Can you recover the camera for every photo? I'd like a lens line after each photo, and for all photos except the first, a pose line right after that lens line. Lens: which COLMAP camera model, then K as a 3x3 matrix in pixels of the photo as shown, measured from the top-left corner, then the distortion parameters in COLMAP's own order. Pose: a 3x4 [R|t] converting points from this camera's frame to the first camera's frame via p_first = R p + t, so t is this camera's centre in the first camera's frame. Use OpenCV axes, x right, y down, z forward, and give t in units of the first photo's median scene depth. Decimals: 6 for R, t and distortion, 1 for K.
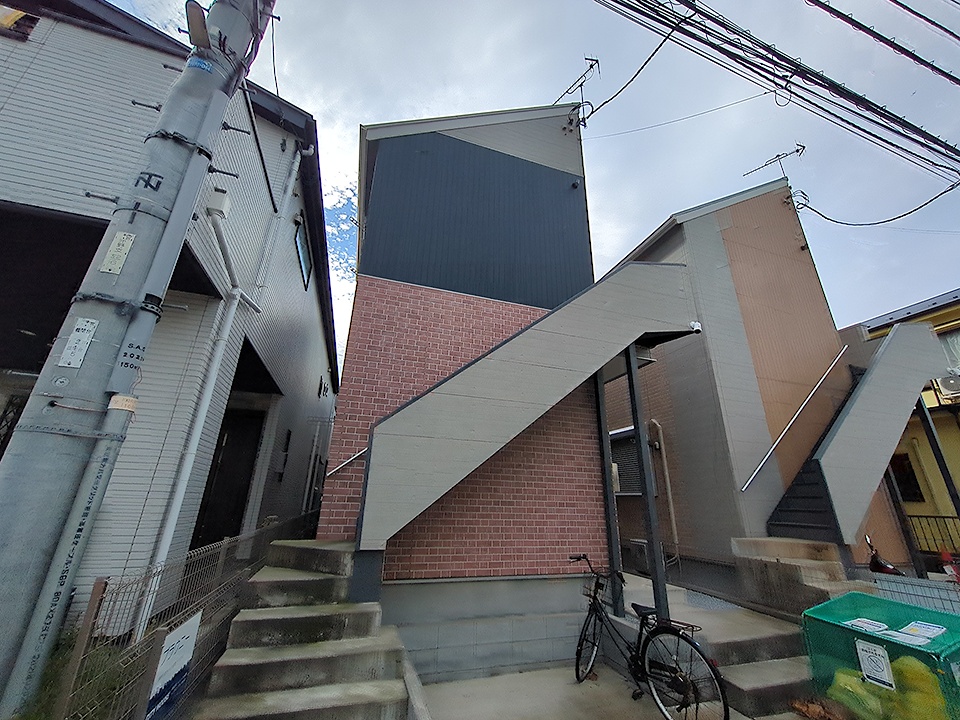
lens RADIAL K [[382.6, 0, 484.0], [0, 382.6, 355.8], [0, 0, 1]] dist [0.003040, -0.000254]
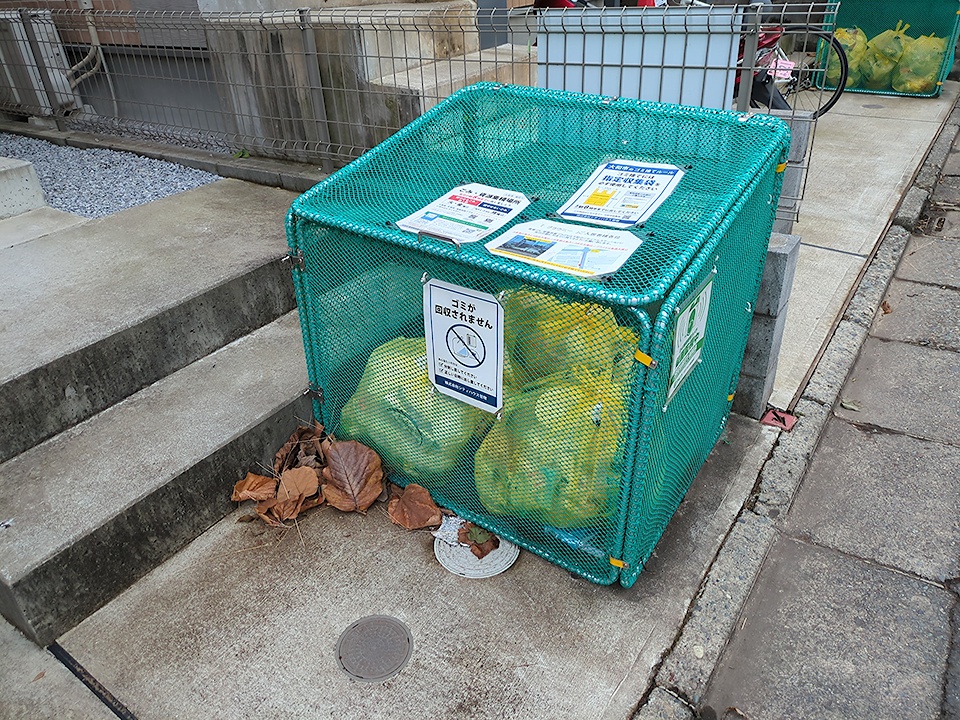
lens RADIAL K [[716.1, 0, 477.6], [0, 716.1, 358.7], [0, 0, 1]] dist [0.044180, -0.037762]
pose [[0.789779, -0.359340, 0.497115, 0.620741], [-0.152230, 0.670257, 0.726348, 0.354850], [-0.594201, -0.649330, 0.474653, 0.603290]]
